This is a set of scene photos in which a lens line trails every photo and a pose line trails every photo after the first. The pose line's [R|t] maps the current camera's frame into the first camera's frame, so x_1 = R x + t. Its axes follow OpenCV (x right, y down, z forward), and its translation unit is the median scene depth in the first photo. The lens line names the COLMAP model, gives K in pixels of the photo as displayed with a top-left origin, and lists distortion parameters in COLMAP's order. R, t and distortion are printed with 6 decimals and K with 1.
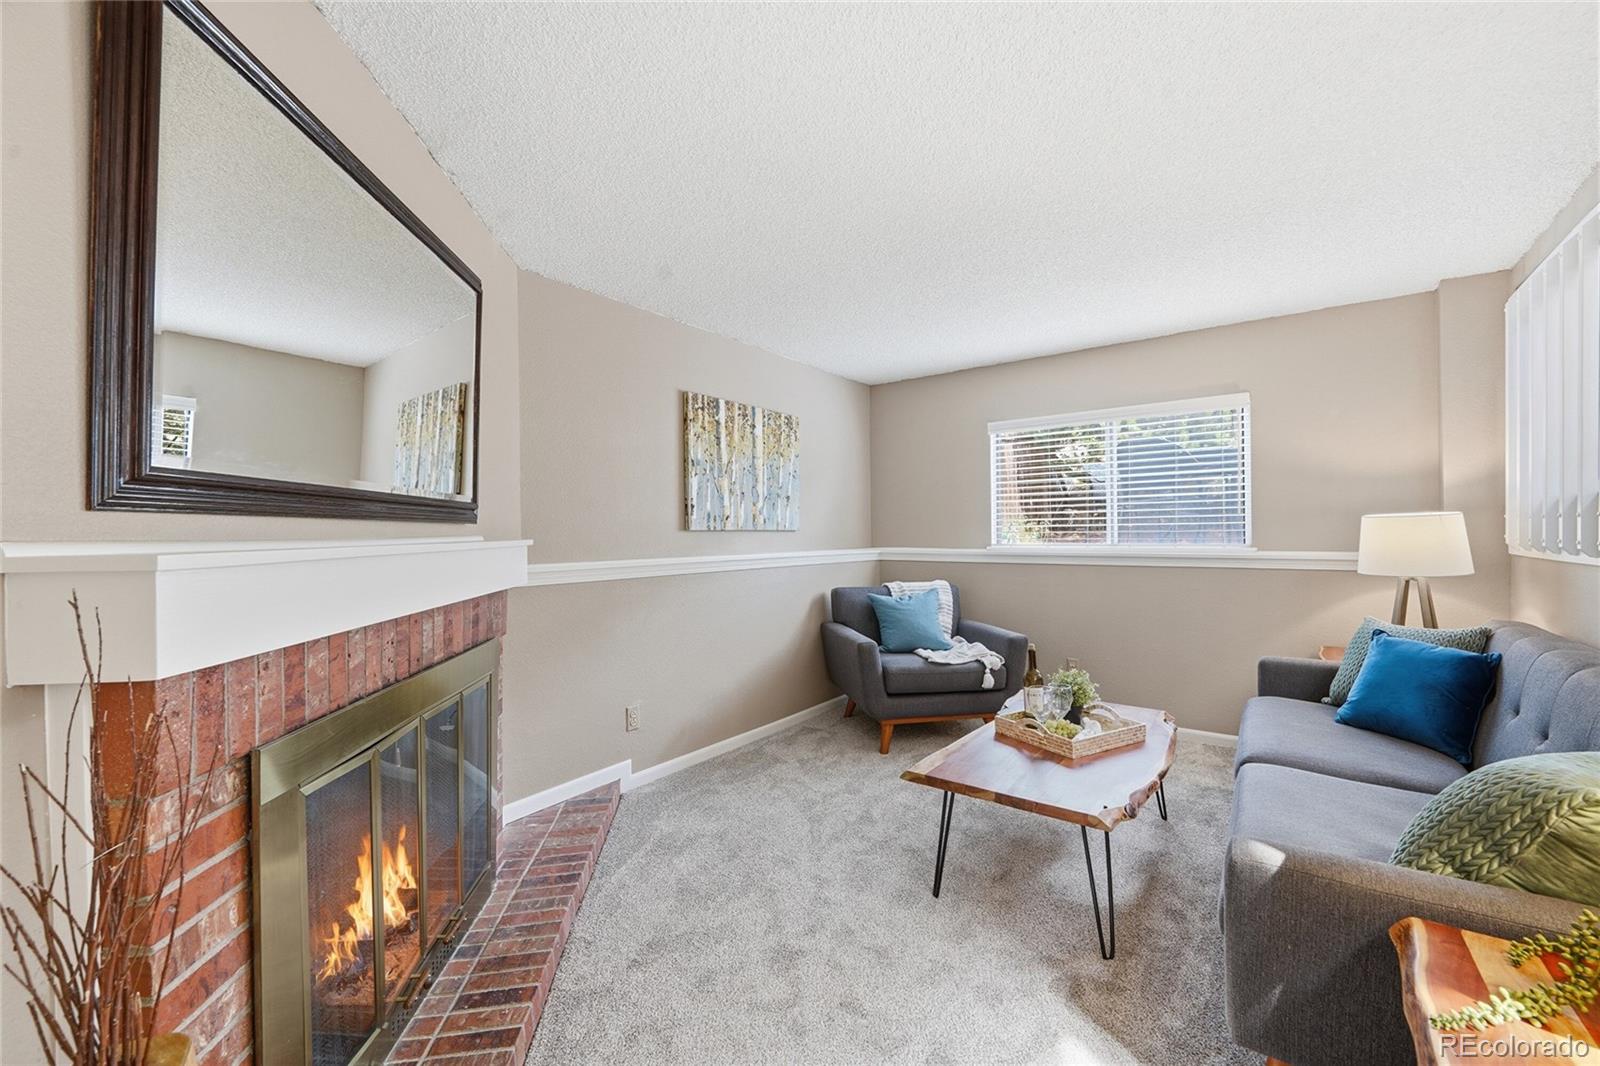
lens RADIAL K [[656.4, 0, 789.7], [0, 656.4, 533.3], [0, 0, 1]] dist [-0.002163, -0.006270]
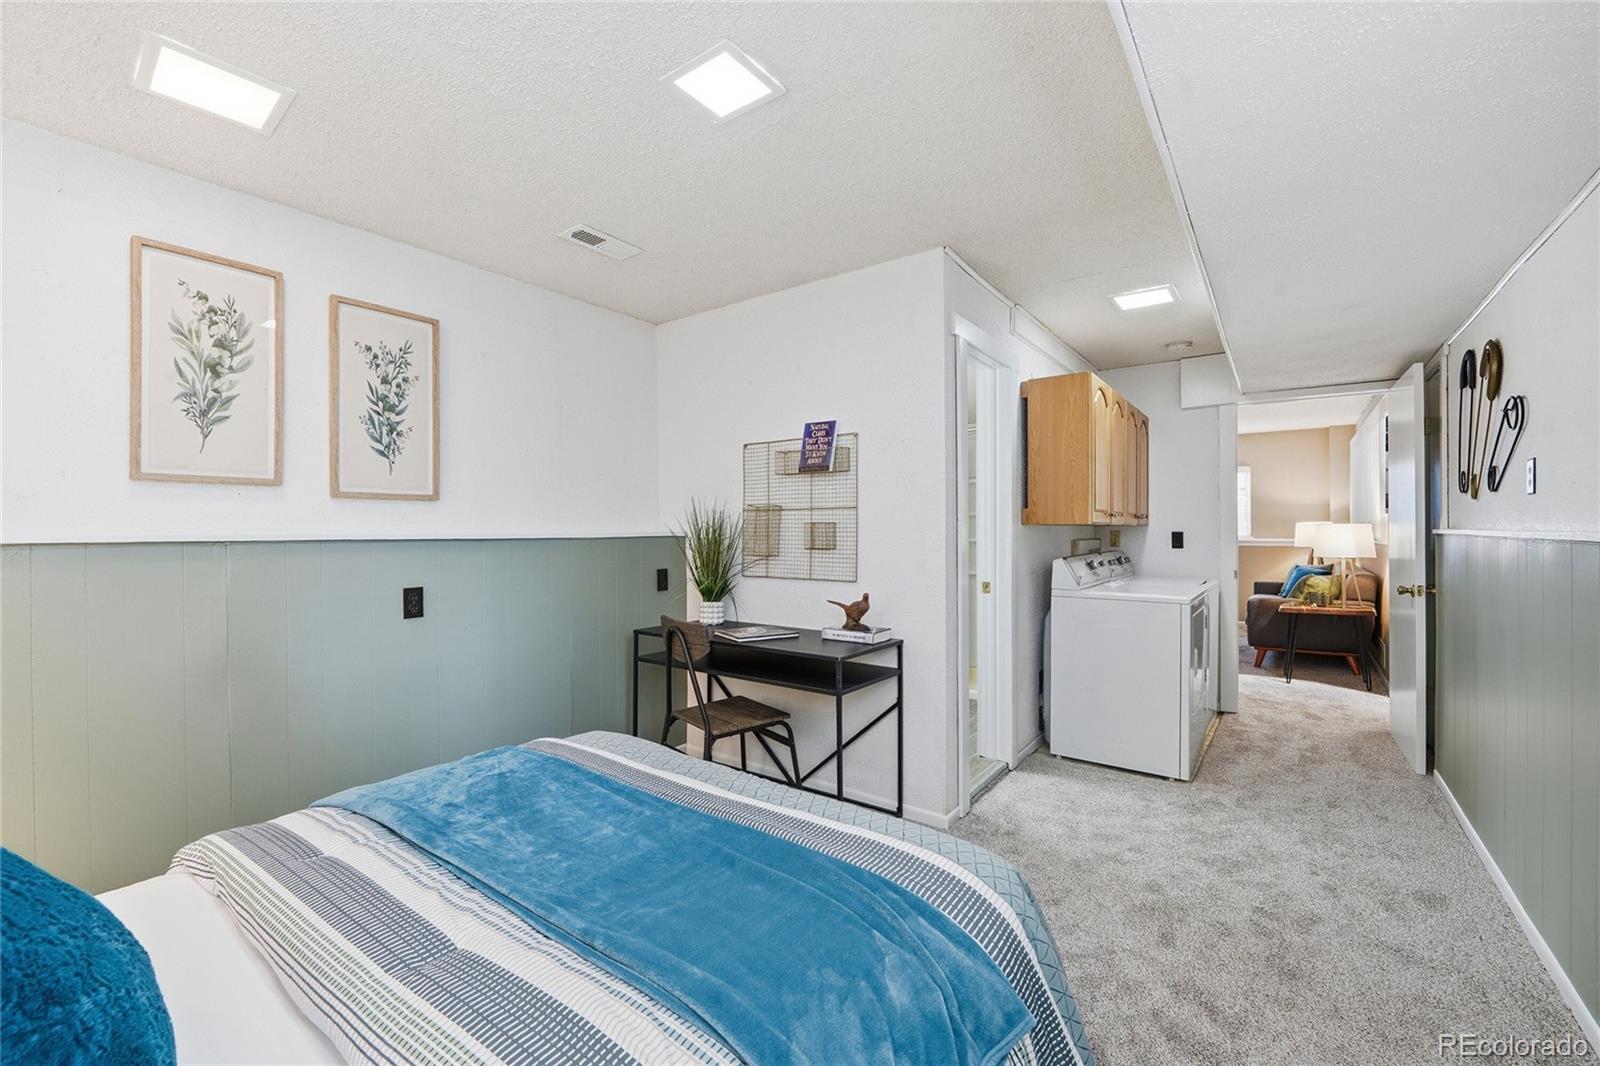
lens RADIAL K [[677.9, 0, 800.0], [0, 677.9, 533.0], [0, 0, 1]] dist [-0.000313, -0.000077]
pose [[0.999586, 0.002417, 0.028676, -0.925790], [-0.002456, 0.999996, 0.001330, 0.009174], [-0.028673, -0.001400, 0.999588, -1.306963]]
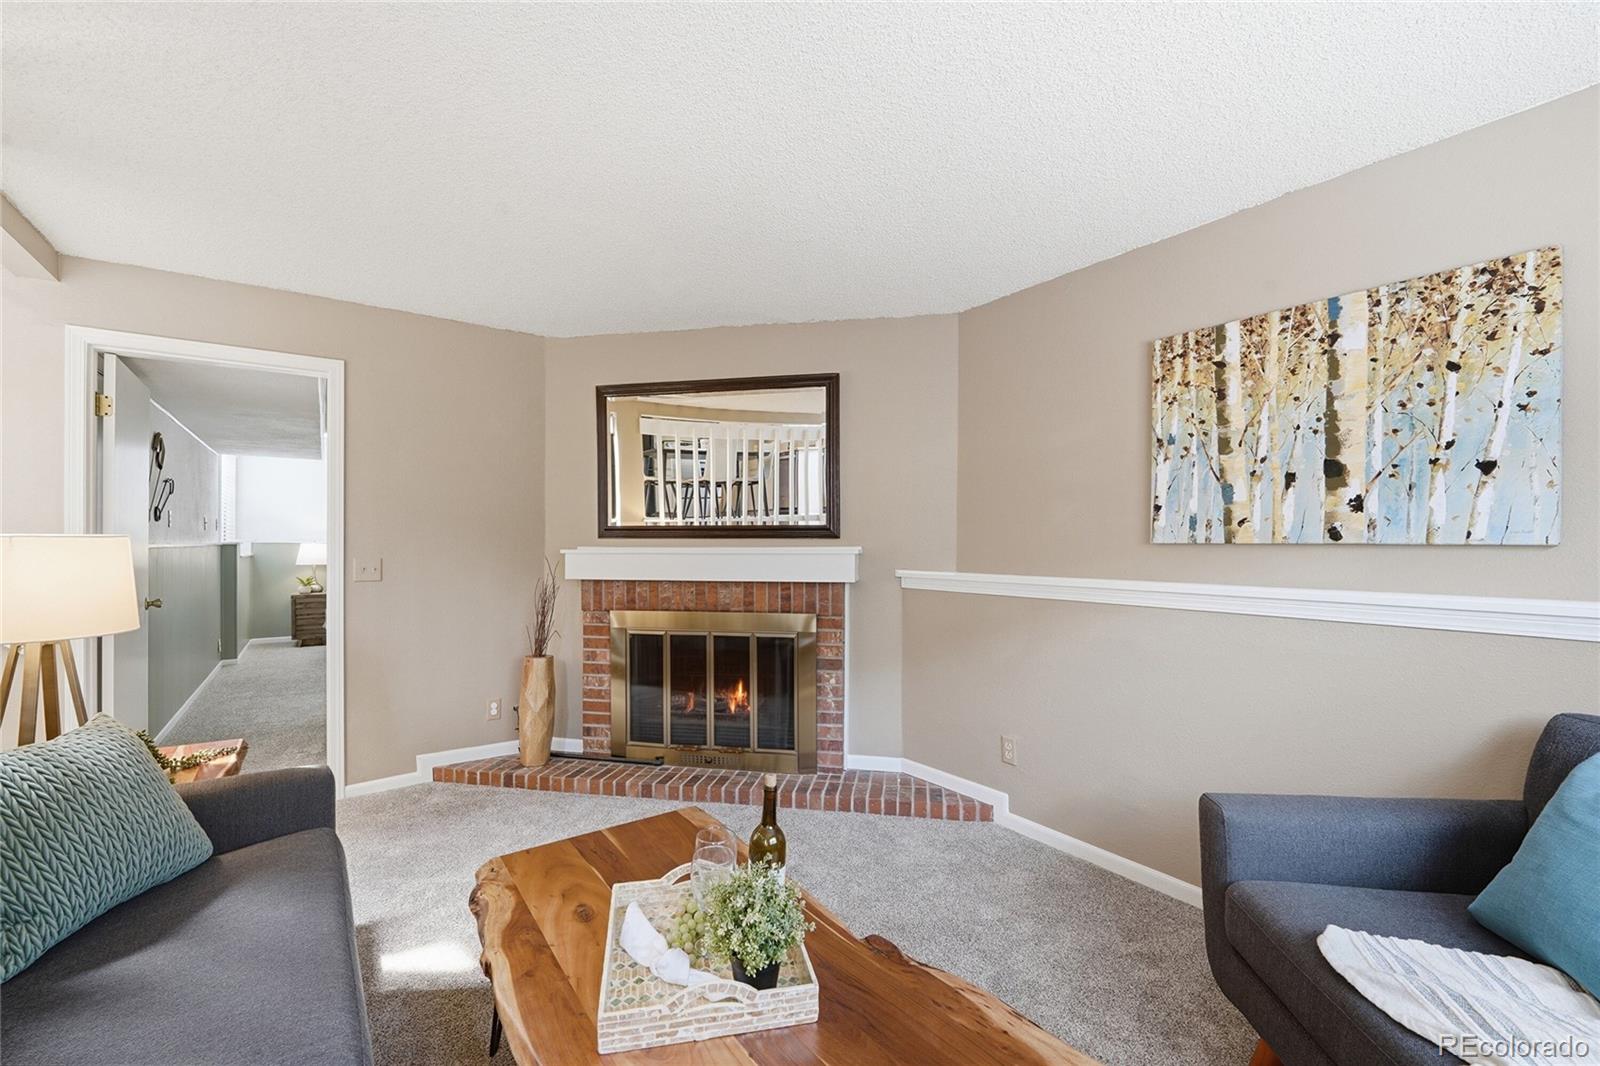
lens RADIAL K [[656.4, 0, 789.7], [0, 656.4, 533.3], [0, 0, 1]] dist [-0.002163, -0.006270]
pose [[-0.300855, -0.002519, -0.953667, 0.582260], [0.001284, 0.999995, -0.003047, -0.012624], [0.953669, -0.002141, -0.300850, 0.803431]]
